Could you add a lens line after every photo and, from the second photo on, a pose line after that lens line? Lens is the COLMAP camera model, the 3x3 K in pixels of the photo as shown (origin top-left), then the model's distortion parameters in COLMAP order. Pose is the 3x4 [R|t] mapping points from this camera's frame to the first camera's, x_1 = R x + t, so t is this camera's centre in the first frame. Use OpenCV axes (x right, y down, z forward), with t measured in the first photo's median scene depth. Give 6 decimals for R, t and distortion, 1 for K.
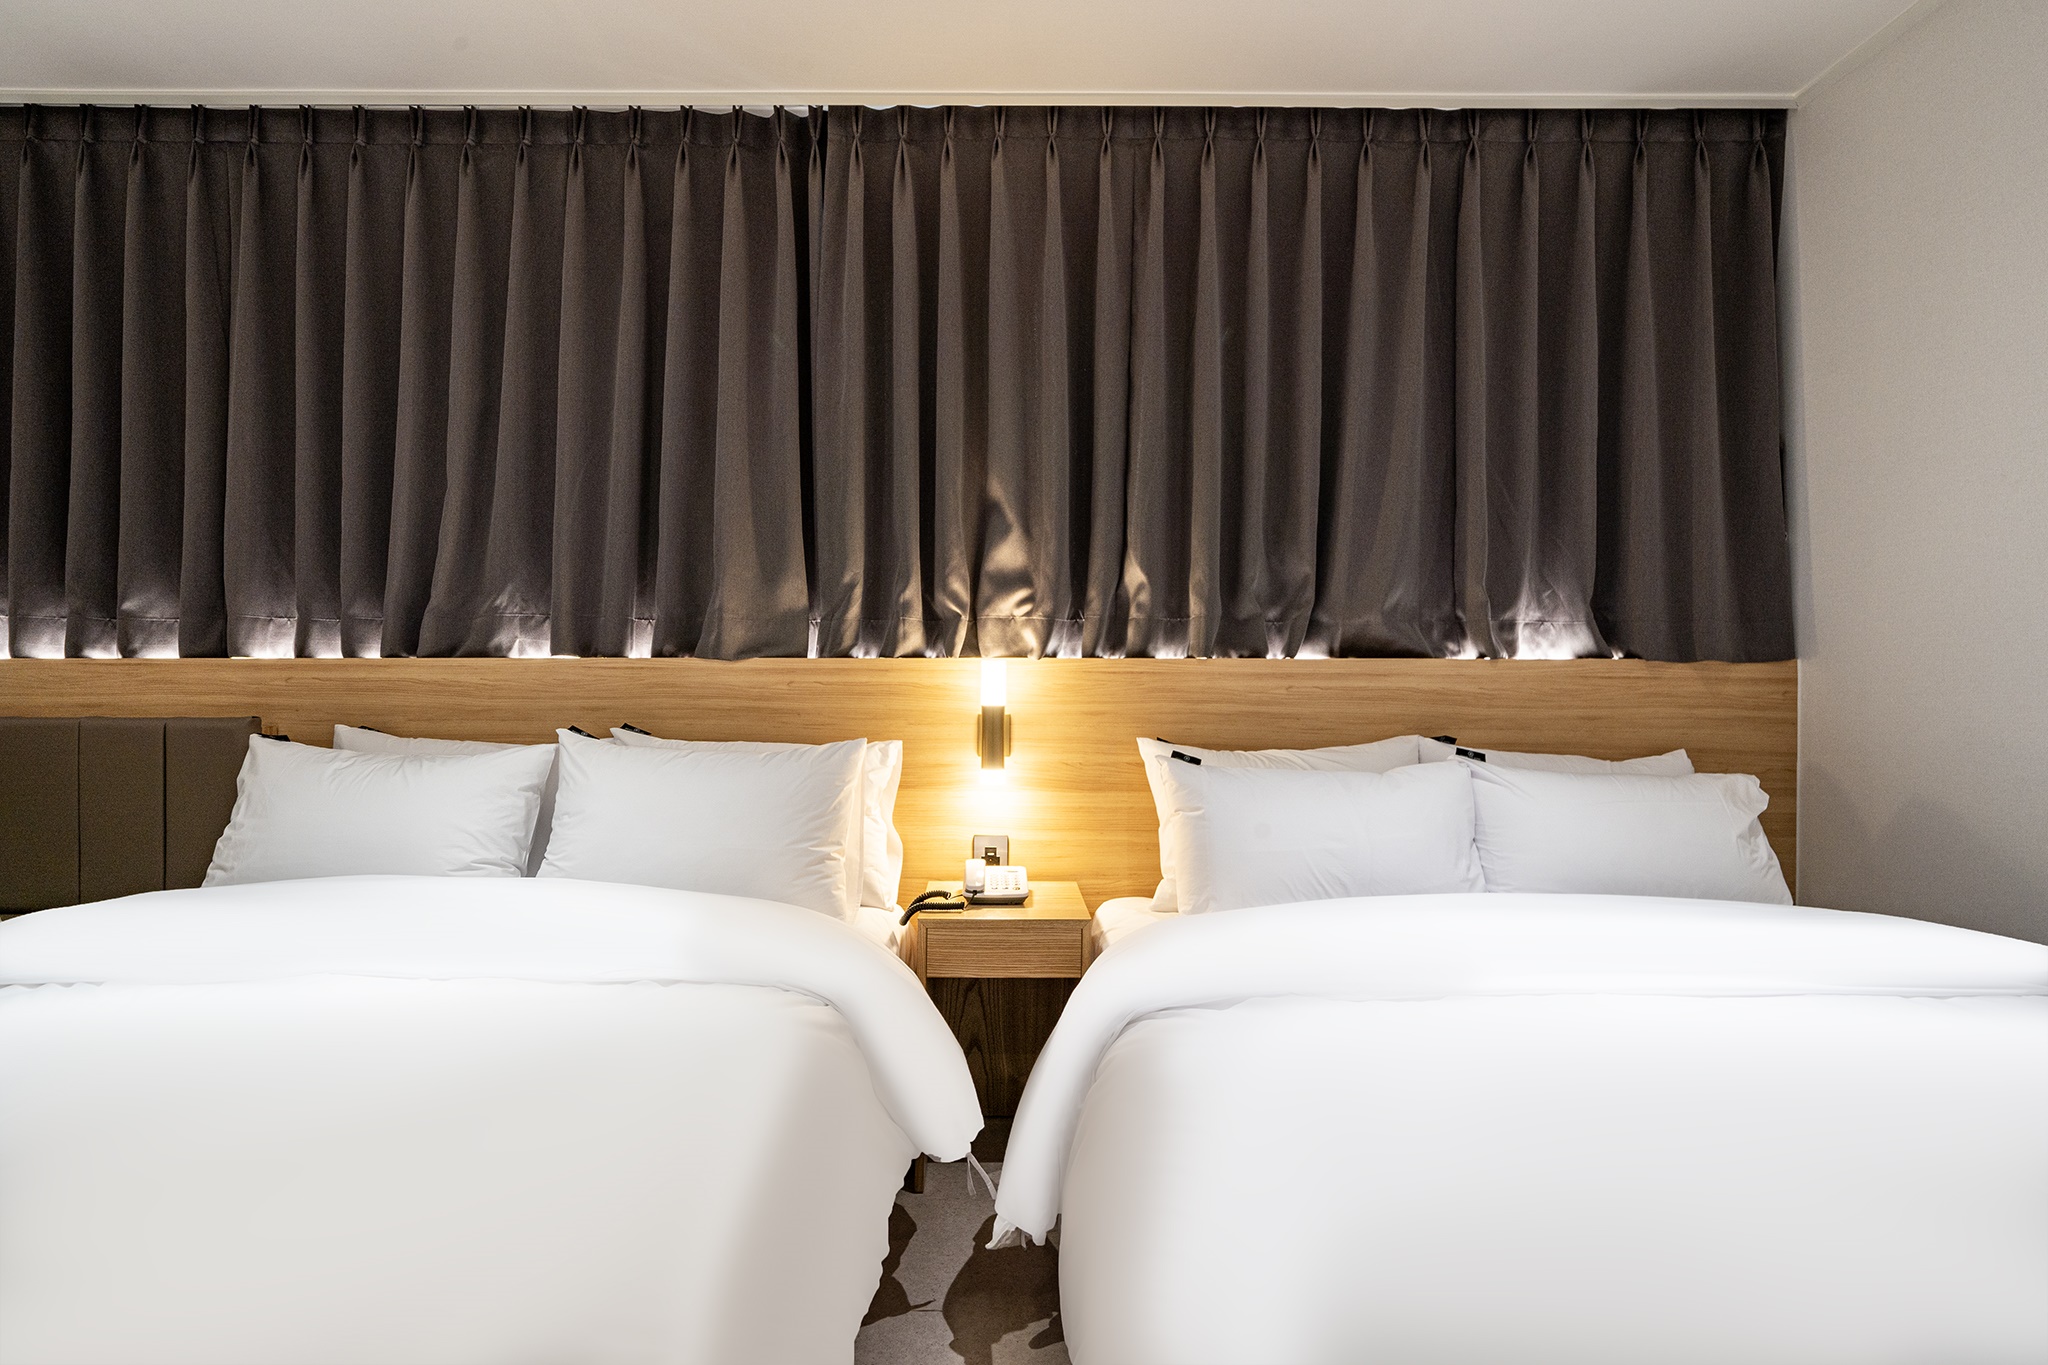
lens RADIAL K [[1120.2, 0, 1024.0], [0, 1120.2, 659.3], [0, 0, 1]] dist [-0.000489, -0.000219]
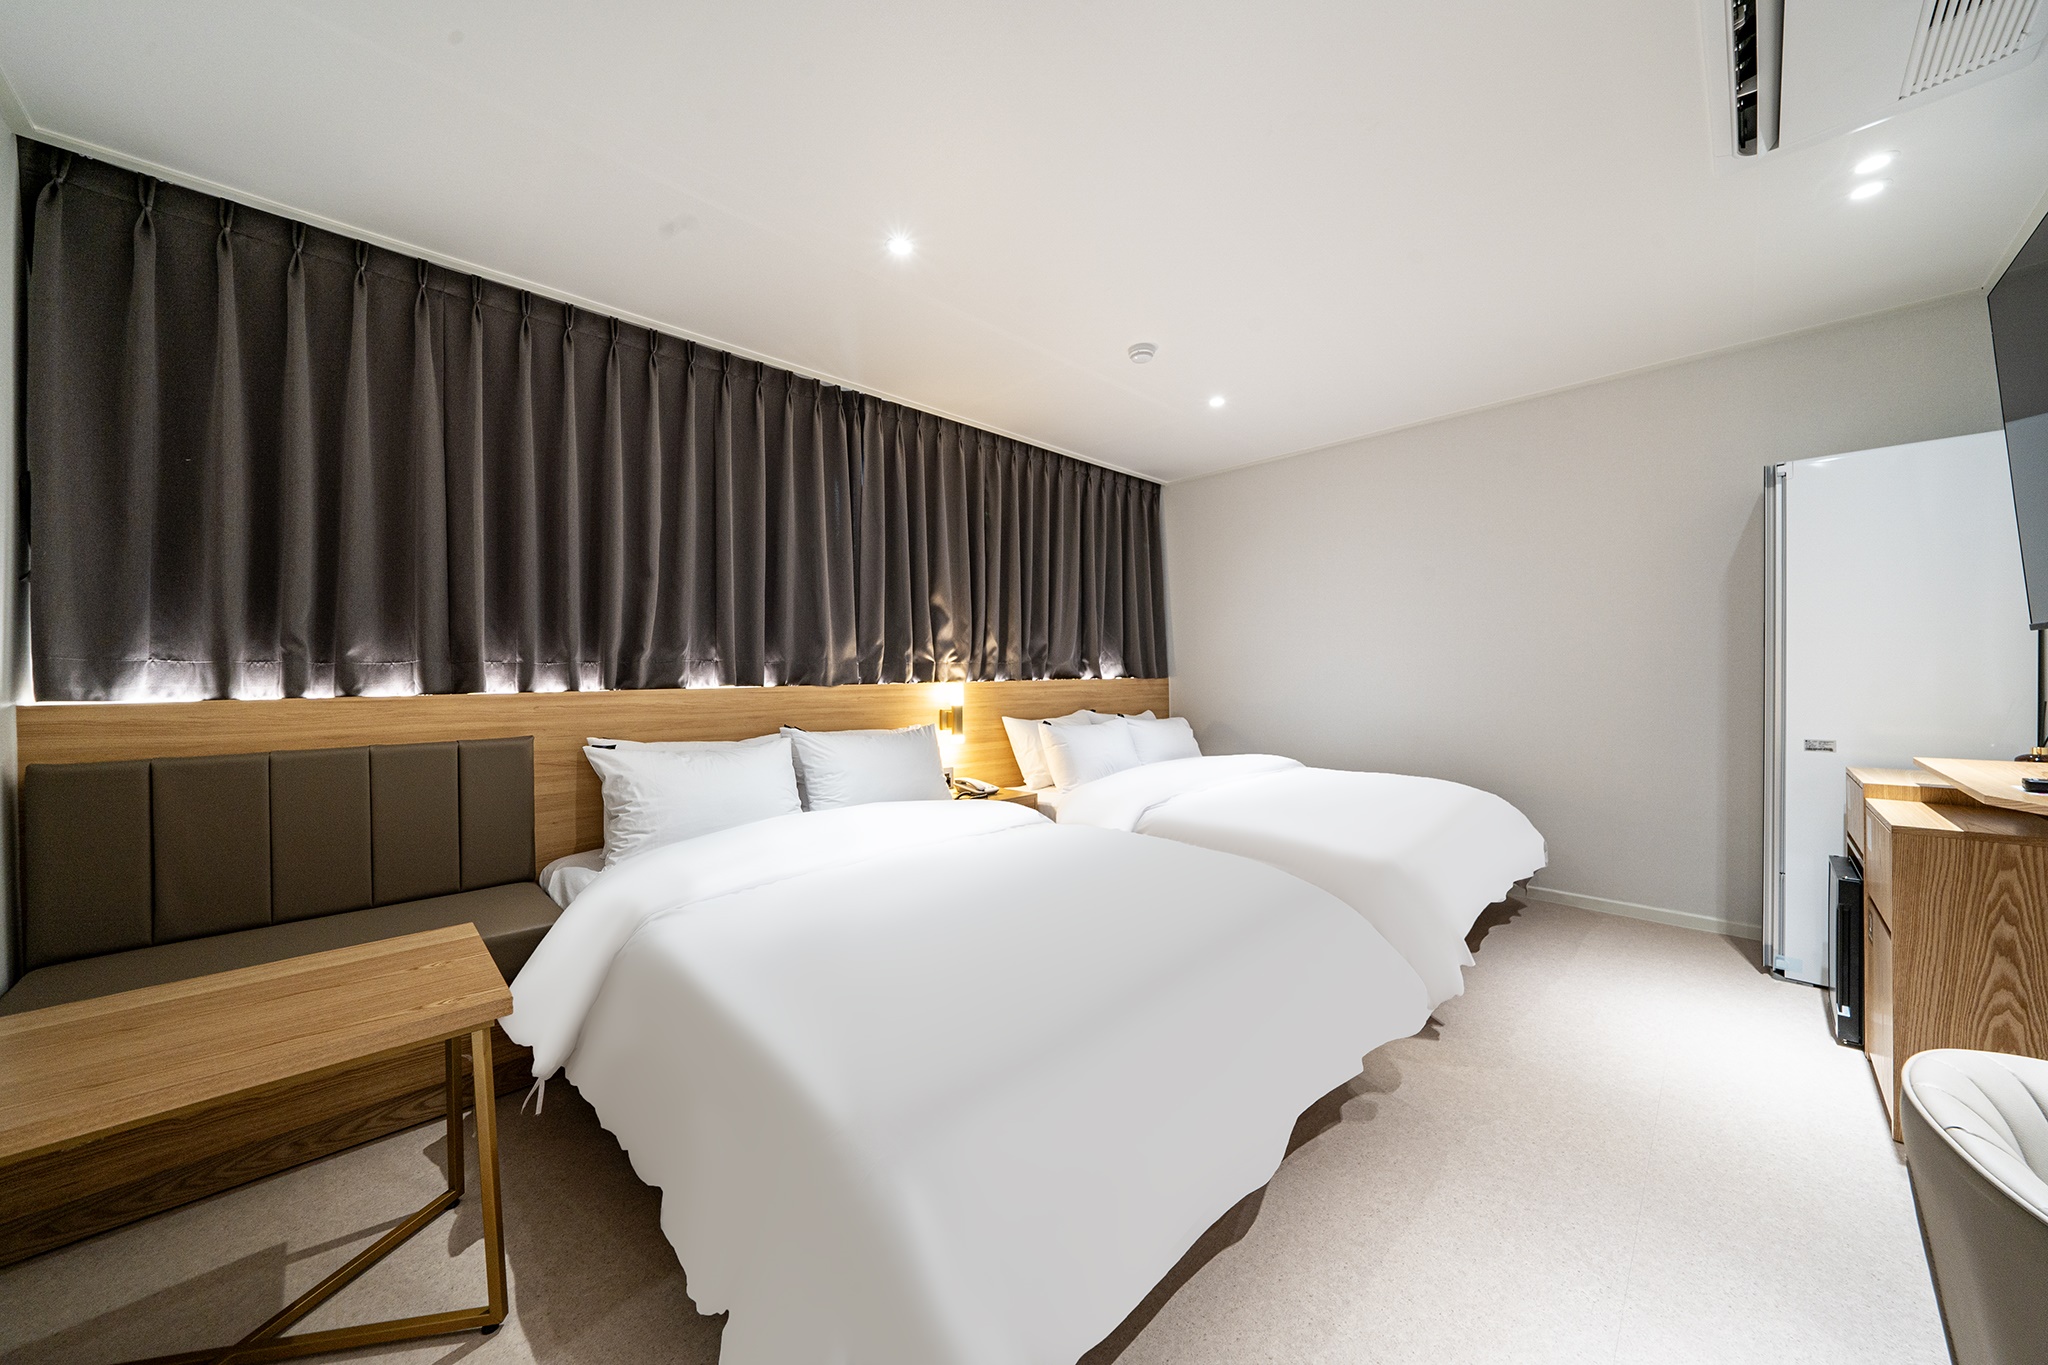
lens RADIAL K [[701.7, 0, 1024.0], [0, 701.7, 682.5], [0, 0, 1]] dist [0.000584, 0.000012]
pose [[0.714259, -0.019024, 0.699622, -0.826960], [0.021787, 0.999750, 0.004942, -0.004132], [-0.699542, 0.011713, 0.714496, -0.034298]]
